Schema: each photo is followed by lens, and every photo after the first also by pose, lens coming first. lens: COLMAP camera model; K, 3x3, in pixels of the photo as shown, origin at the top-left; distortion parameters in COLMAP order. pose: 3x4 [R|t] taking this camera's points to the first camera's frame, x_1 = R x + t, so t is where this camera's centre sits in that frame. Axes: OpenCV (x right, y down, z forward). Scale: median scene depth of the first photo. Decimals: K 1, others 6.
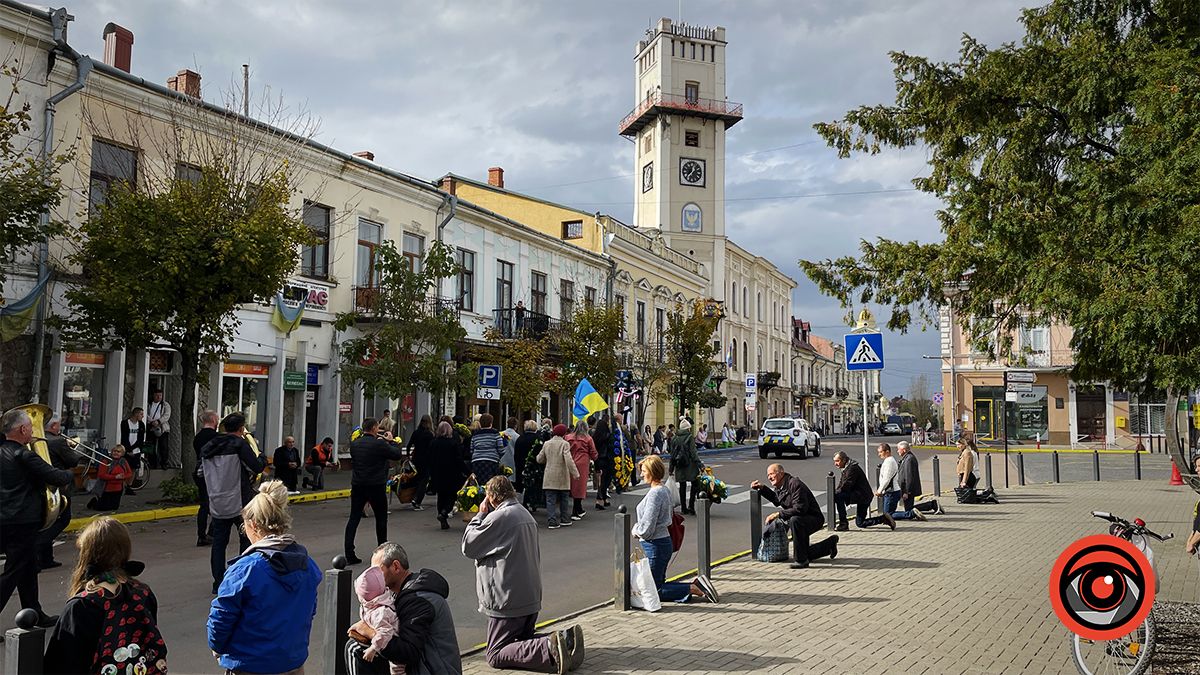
lens RADIAL K [[906.4, 0, 602.7], [0, 906.4, 345.9], [0, 0, 1]] dist [0.100581, -0.136283]
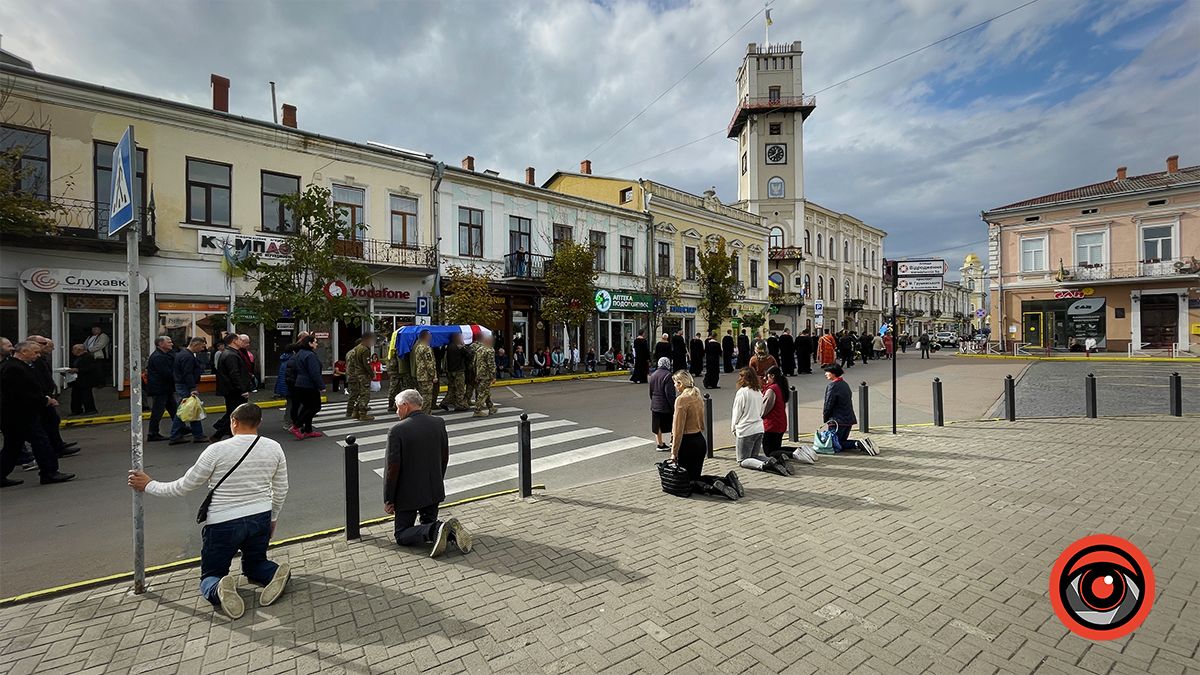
lens RADIAL K [[490.1, 0, 599.6], [0, 490.1, 334.5], [0, 0, 1]] dist [-0.001666, -0.000229]
pose [[0.923616, -0.020836, -0.382751, 0.099686], [0.048537, 0.996841, 0.062859, 0.014259], [0.380233, -0.076635, 0.921710, 0.159110]]
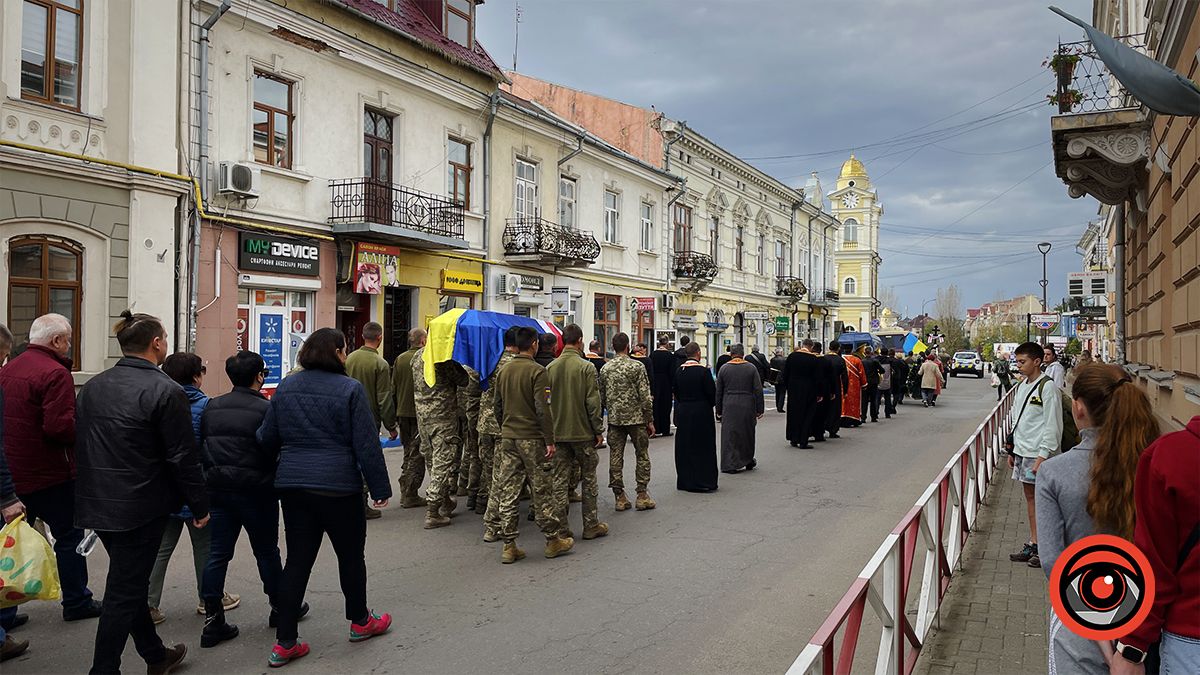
lens RADIAL K [[930.7, 0, 600.0], [0, 930.7, 337.5], [0, 0, 1]] dist [0.092153, -0.130699]
pose [[0.999758, 0.001436, -0.021969, 0.307340], [0.000162, 0.997363, 0.072569, 0.066250], [0.022016, -0.072555, 0.997121, 0.836359]]
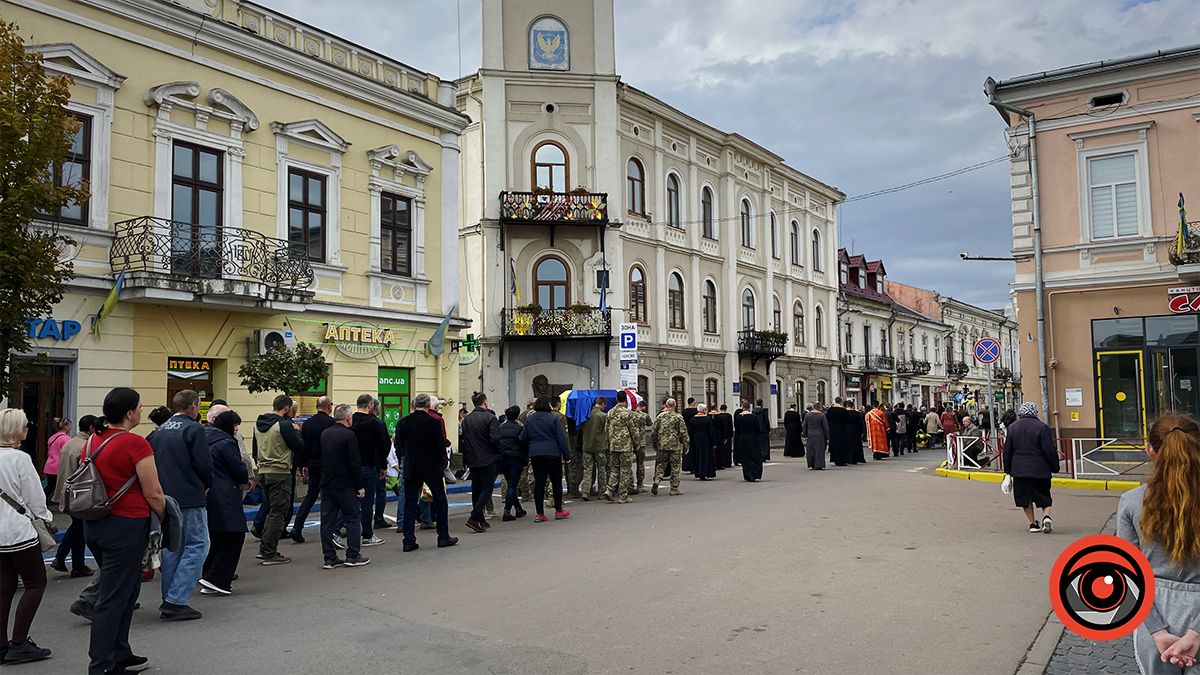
lens RADIAL K [[913.8, 0, 608.2], [0, 913.8, 346.7], [0, 0, 1]] dist [0.100301, -0.124336]
pose [[0.982995, -0.039451, -0.179343, 0.171603], [0.039915, 0.999203, -0.001024, 0.030925], [0.179240, -0.006152, 0.983786, 0.357044]]
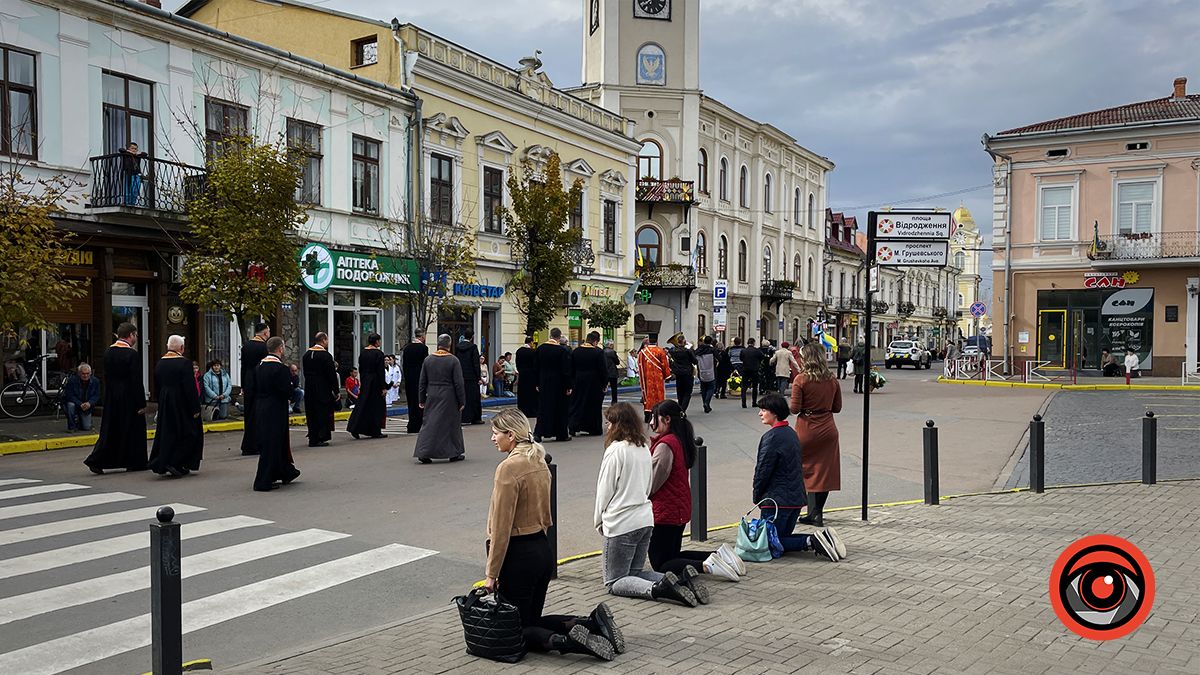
lens RADIAL K [[957.0, 0, 567.2], [0, 957.0, 371.2], [0, 0, 1]] dist [0.106421, -0.149792]
pose [[0.992315, -0.002927, -0.123705, 0.096685], [0.016047, 0.994322, 0.105194, 0.014430], [0.122695, -0.106371, 0.986728, 0.160596]]
